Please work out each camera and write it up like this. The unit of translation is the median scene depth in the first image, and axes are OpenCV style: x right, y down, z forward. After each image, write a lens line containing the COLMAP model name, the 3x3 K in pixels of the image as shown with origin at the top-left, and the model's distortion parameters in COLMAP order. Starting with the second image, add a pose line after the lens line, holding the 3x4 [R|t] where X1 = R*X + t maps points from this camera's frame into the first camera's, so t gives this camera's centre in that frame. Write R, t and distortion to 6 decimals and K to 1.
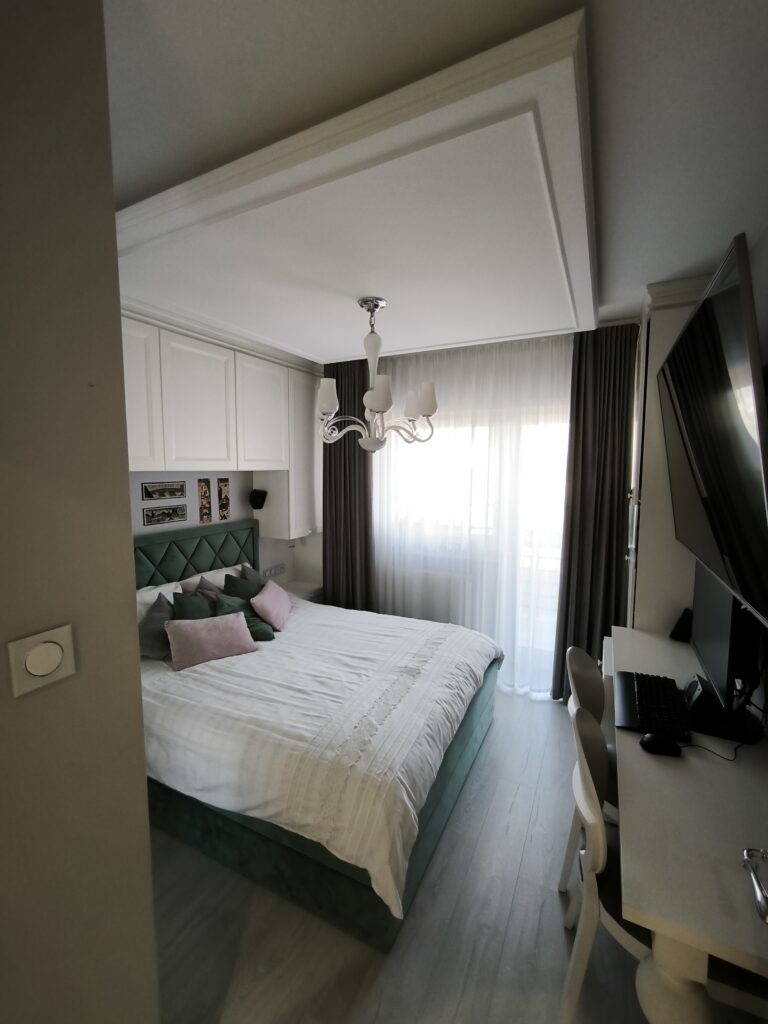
lens RADIAL K [[439.5, 0, 382.5], [0, 439.5, 513.8], [0, 0, 1]] dist [-0.012207, 0.006934]
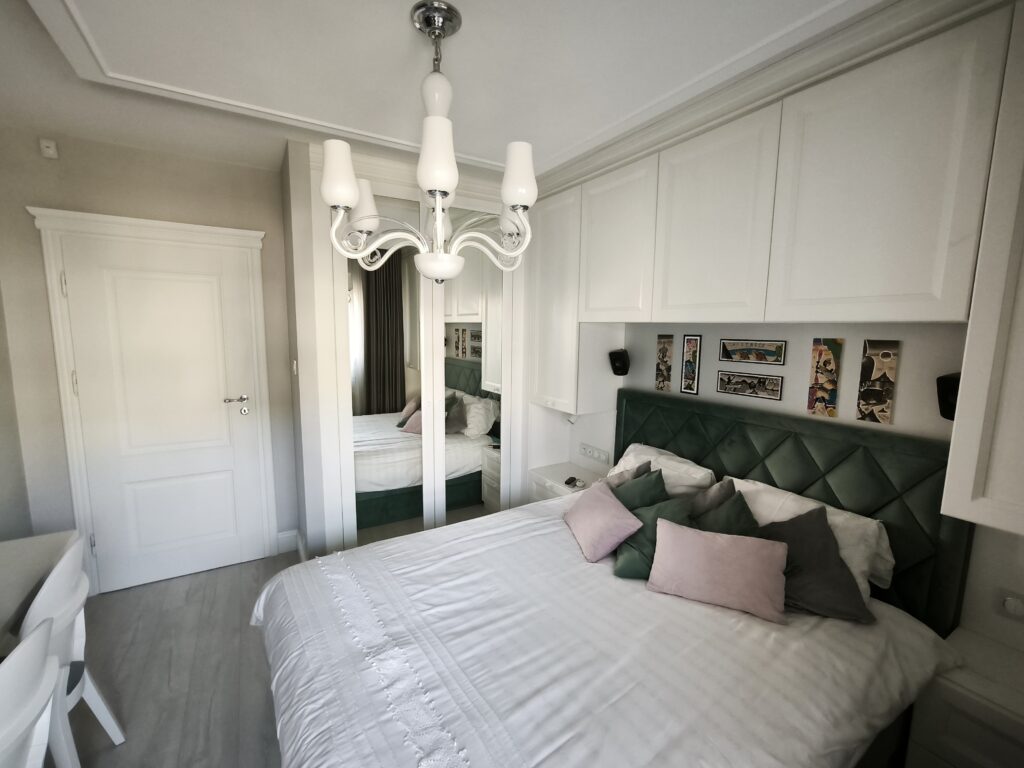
lens RADIAL K [[439.5, 0, 509.5], [0, 439.5, 386.5], [0, 0, 1]] dist [-0.012207, 0.006934]
pose [[-0.532736, 0.113749, -0.838602, 0.346824], [-0.093129, 0.977028, 0.191688, -0.103578], [0.841141, 0.180217, -0.509905, 1.102115]]
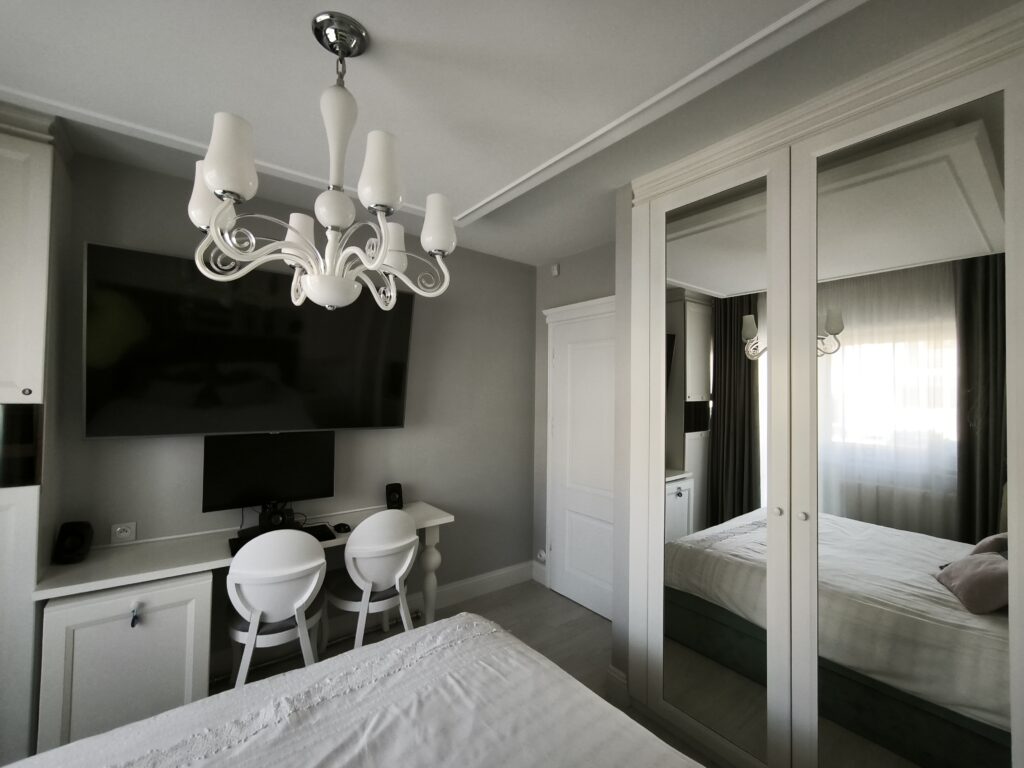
lens RADIAL K [[439.5, 0, 510.9], [0, 439.5, 385.6], [0, 0, 1]] dist [-0.012207, 0.006934]
pose [[-0.902547, 0.005137, 0.430560, -0.335014], [0.038181, 0.996945, 0.068140, -0.066678], [-0.428895, 0.077939, -0.899986, 1.079212]]
